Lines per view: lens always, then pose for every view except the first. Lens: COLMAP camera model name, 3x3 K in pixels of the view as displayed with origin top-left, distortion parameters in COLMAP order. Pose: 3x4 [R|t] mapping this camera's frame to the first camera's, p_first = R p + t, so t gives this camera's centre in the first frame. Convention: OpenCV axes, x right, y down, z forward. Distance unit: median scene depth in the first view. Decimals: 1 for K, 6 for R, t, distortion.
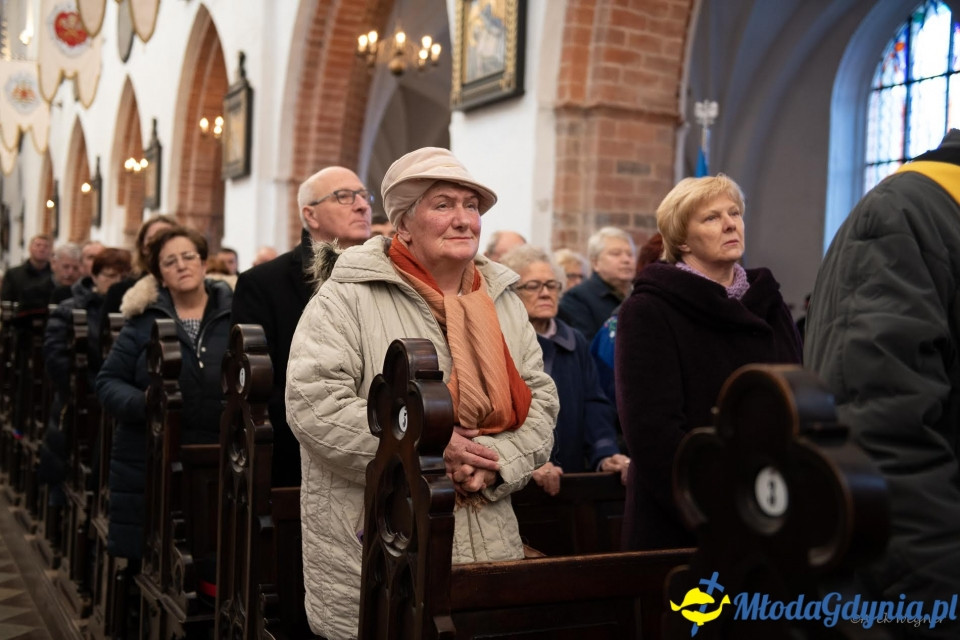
lens RADIAL K [[1114.6, 0, 480.0], [0, 1114.6, 320.0], [0, 0, 1]] dist [0.085892, 0.041234]
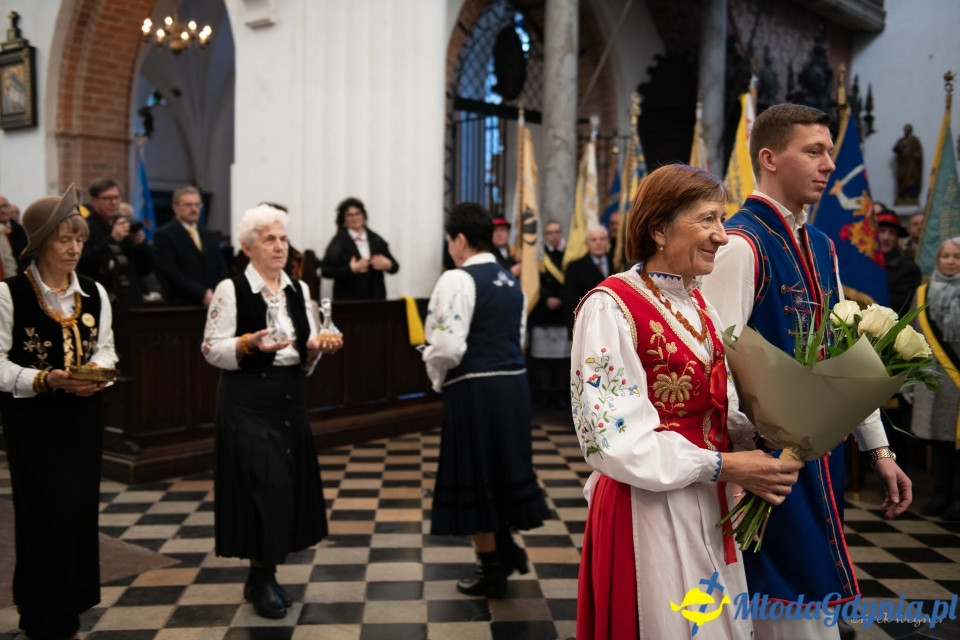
lens RADIAL K [[1017.2, 0, 490.0], [0, 1017.2, 321.4], [0, 0, 1]] dist [0.039277, 0.027649]
pose [[0.923067, -0.052276, 0.381070, 0.065172], [0.025822, 0.996908, 0.074209, 0.018035], [-0.383771, -0.058659, 0.921563, -0.899703]]
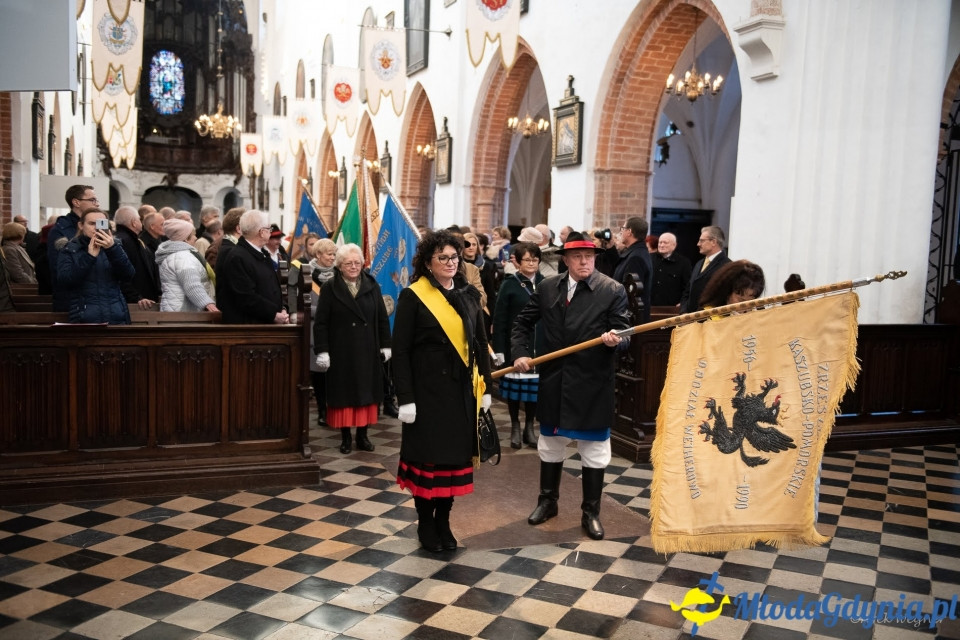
lens RADIAL K [[920.1, 0, 487.9], [0, 920.1, 315.1], [0, 0, 1]] dist [0.024819, 0.008108]
pose [[0.994029, 0.005235, -0.108990, 0.056647], [0.002105, 0.997743, 0.067114, -0.012409], [0.109095, -0.066943, 0.991775, -0.979057]]
